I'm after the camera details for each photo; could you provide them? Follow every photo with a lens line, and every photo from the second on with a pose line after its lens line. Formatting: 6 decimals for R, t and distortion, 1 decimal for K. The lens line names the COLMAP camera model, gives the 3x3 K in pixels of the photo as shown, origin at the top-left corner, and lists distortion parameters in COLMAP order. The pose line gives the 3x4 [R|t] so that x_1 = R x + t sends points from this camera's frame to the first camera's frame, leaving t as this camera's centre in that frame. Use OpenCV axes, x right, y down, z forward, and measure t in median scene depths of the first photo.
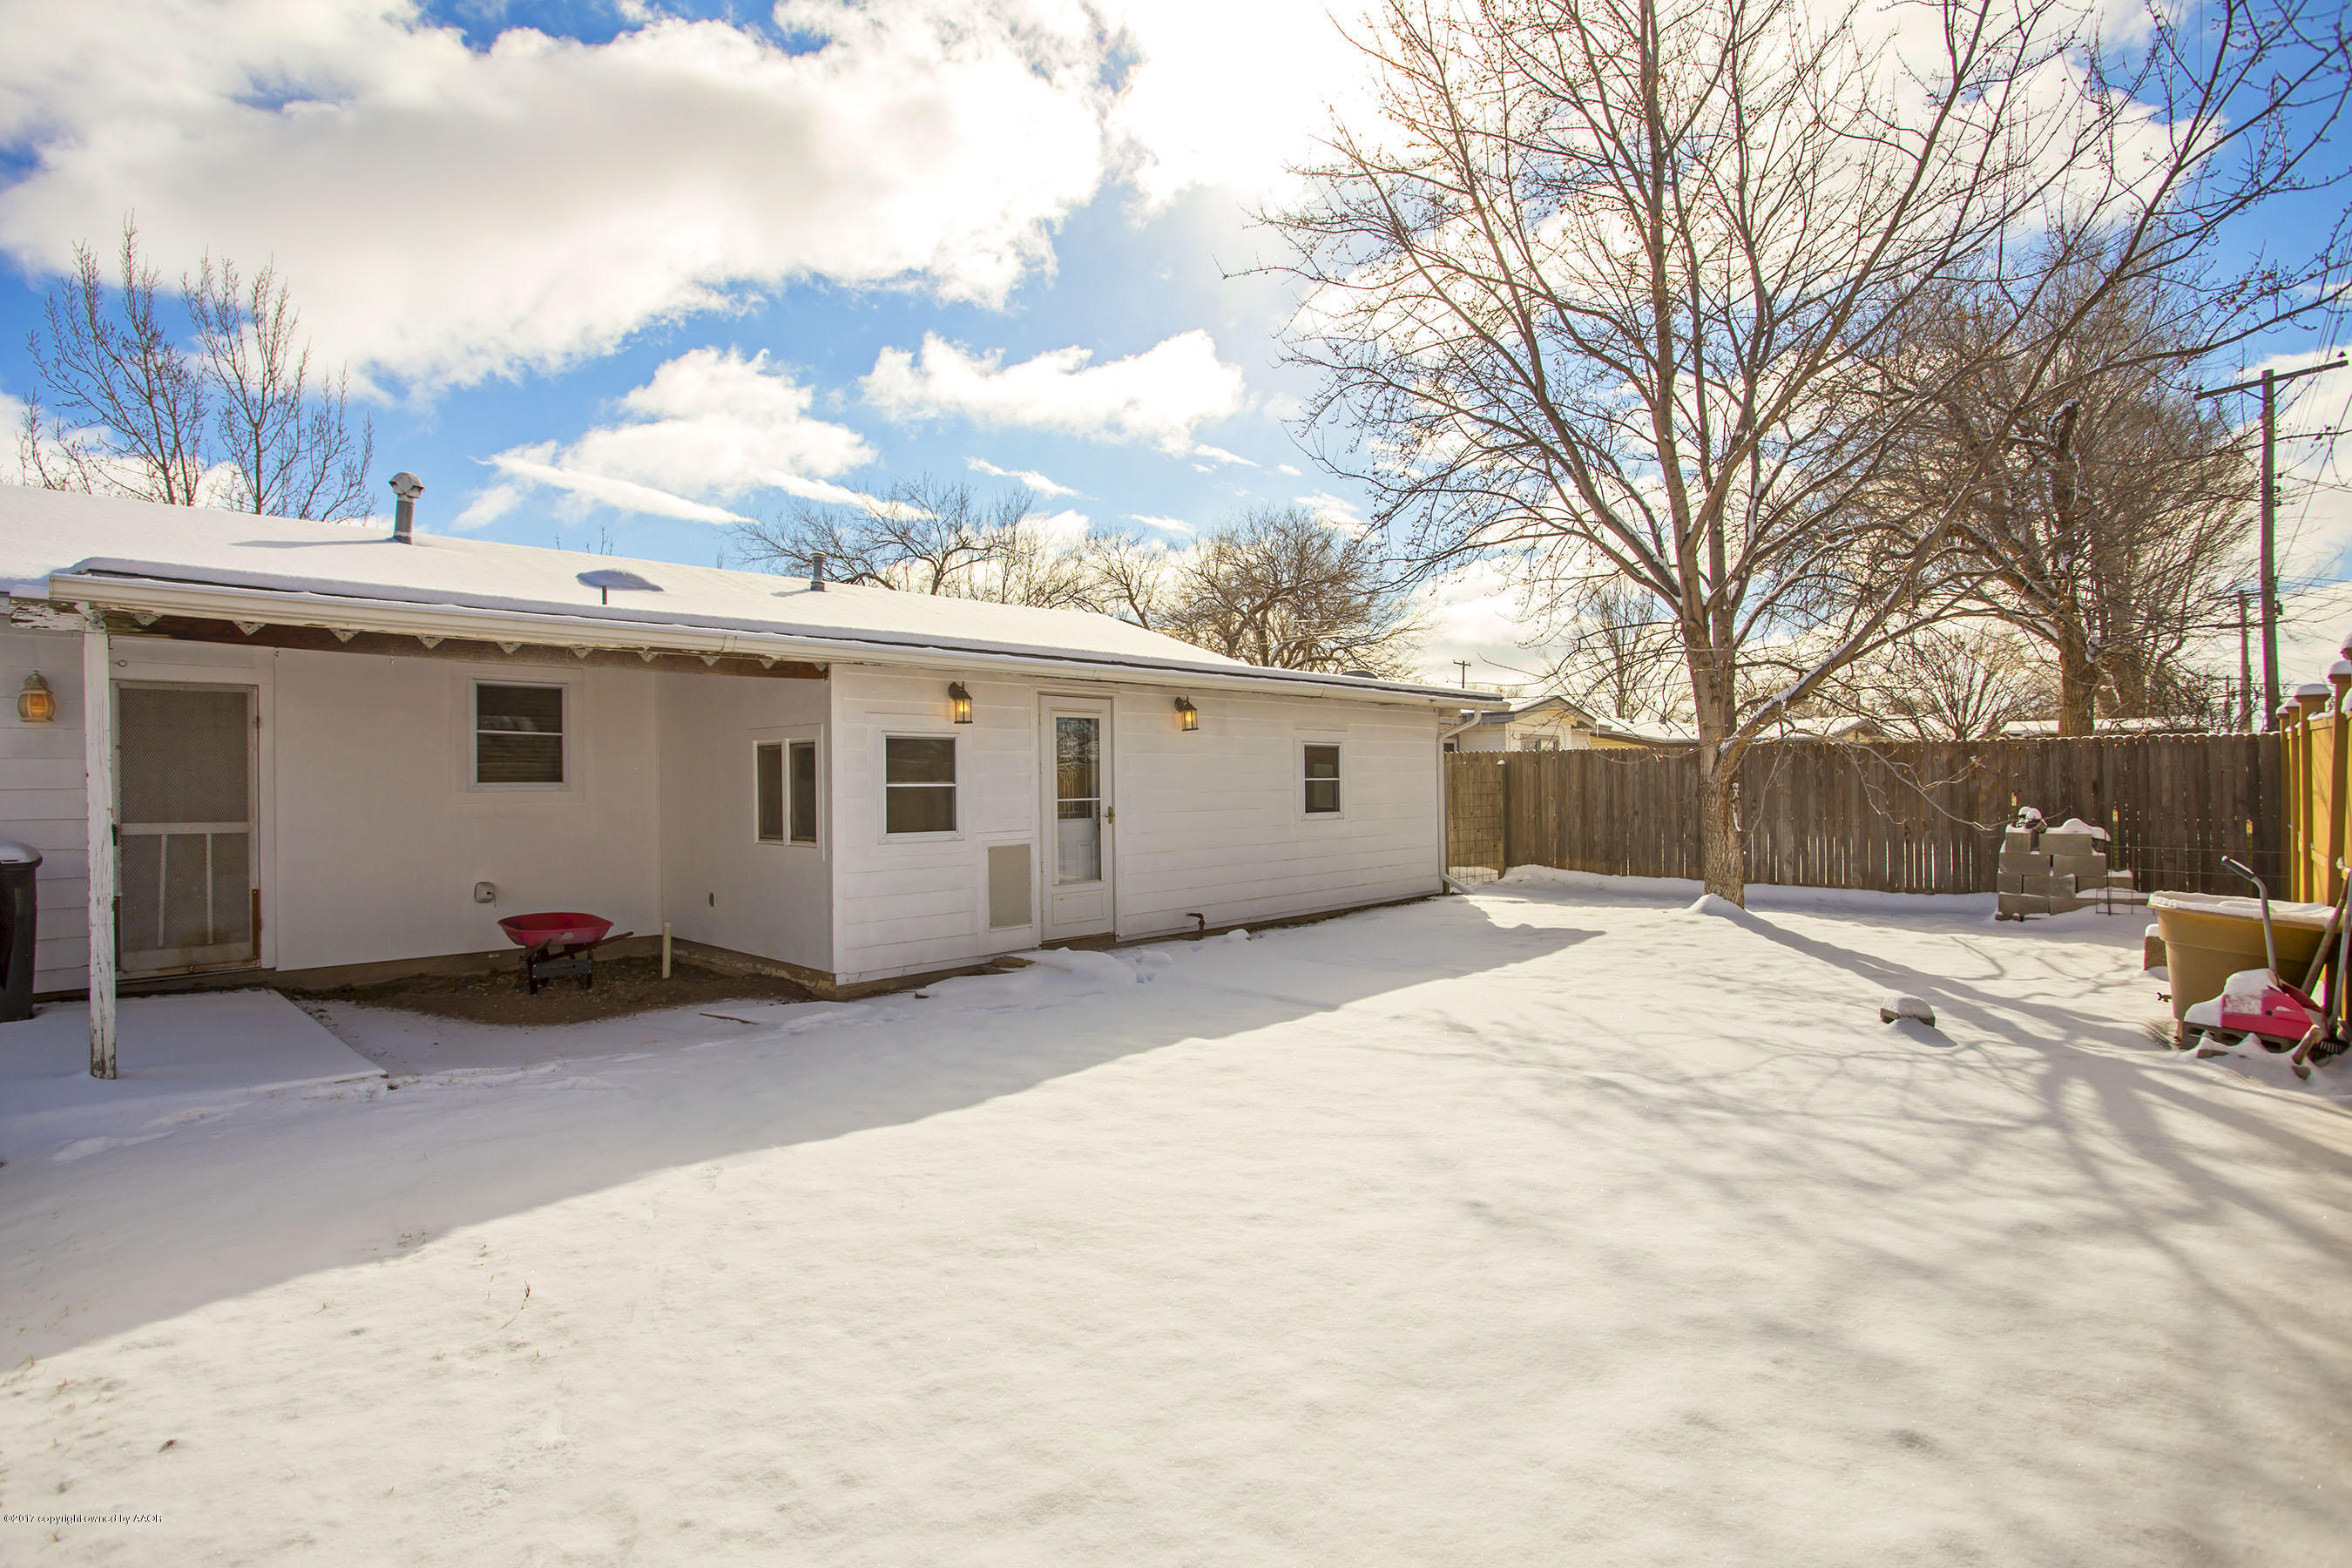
lens RADIAL K [[1144.4, 0, 1183.9], [0, 1144.4, 761.0], [0, 0, 1]] dist [-0.058971, 0.016555]
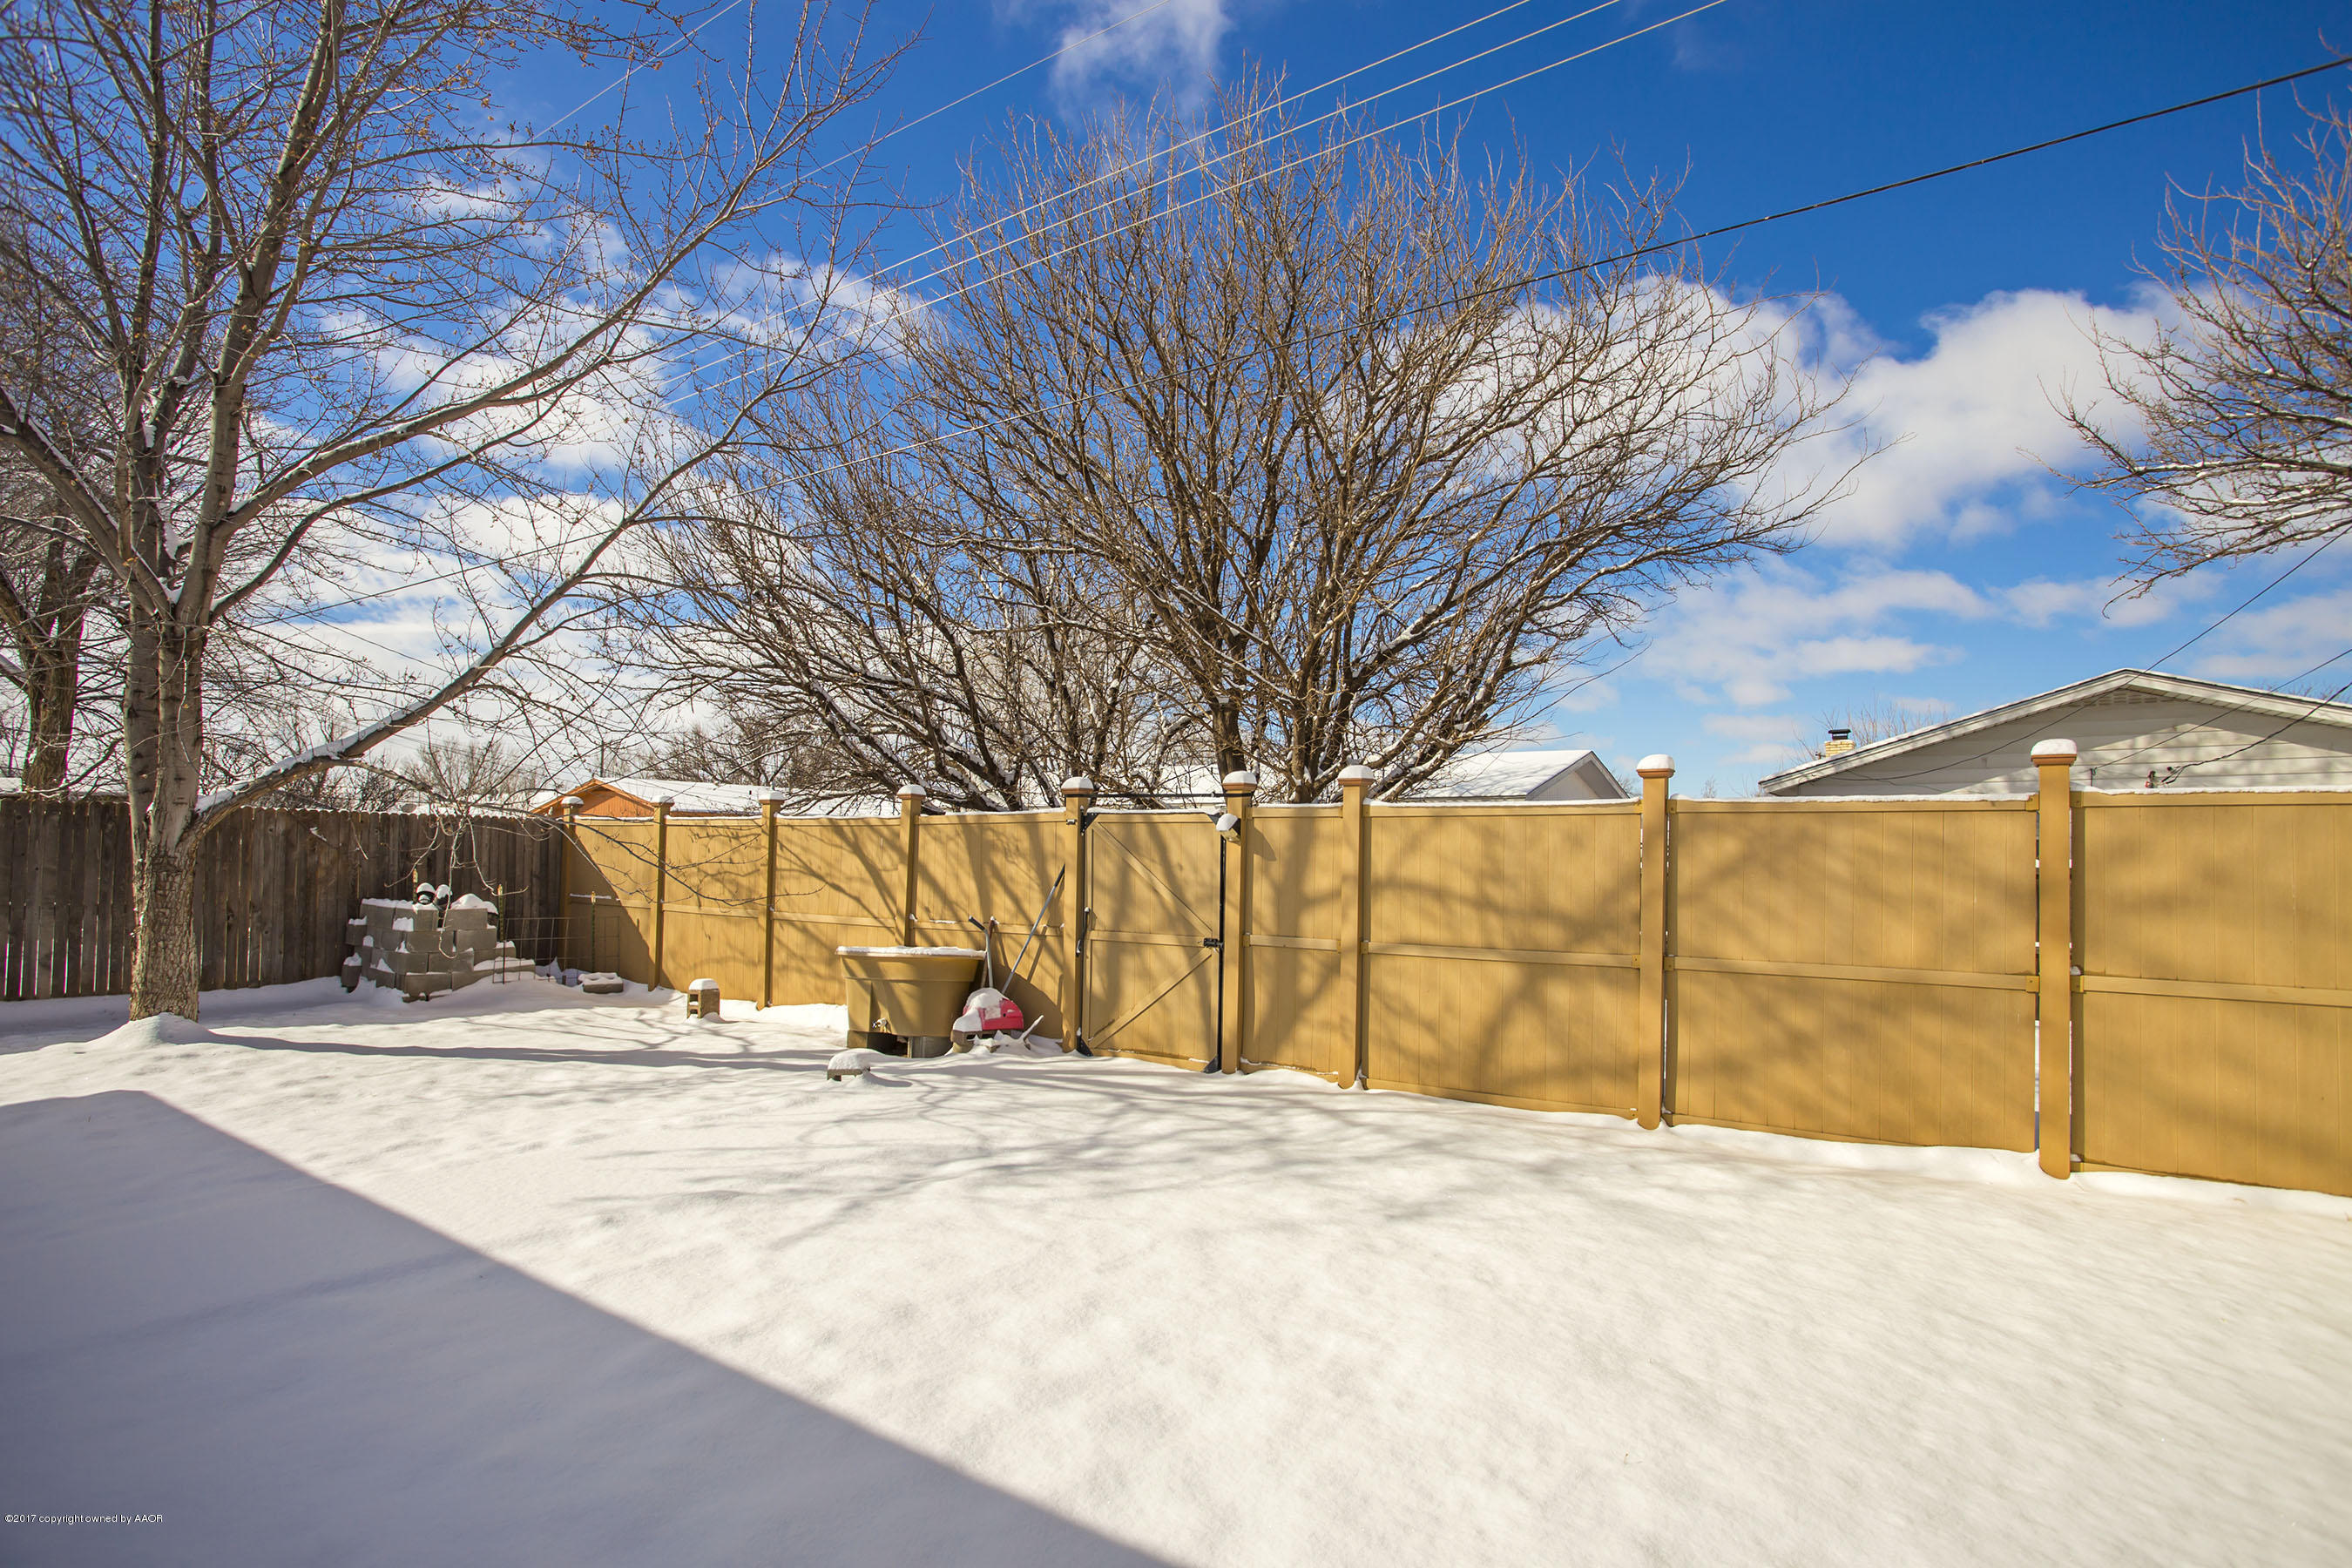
lens RADIAL K [[1144.4, 0, 1197.6], [0, 1144.4, 785.3], [0, 0, 1]] dist [-0.058971, 0.016555]
pose [[-0.146062, 0.064582, 0.987165, -0.813839], [-0.025137, 0.997302, -0.068964, 0.014828], [-0.988956, -0.034888, -0.144045, 1.200530]]
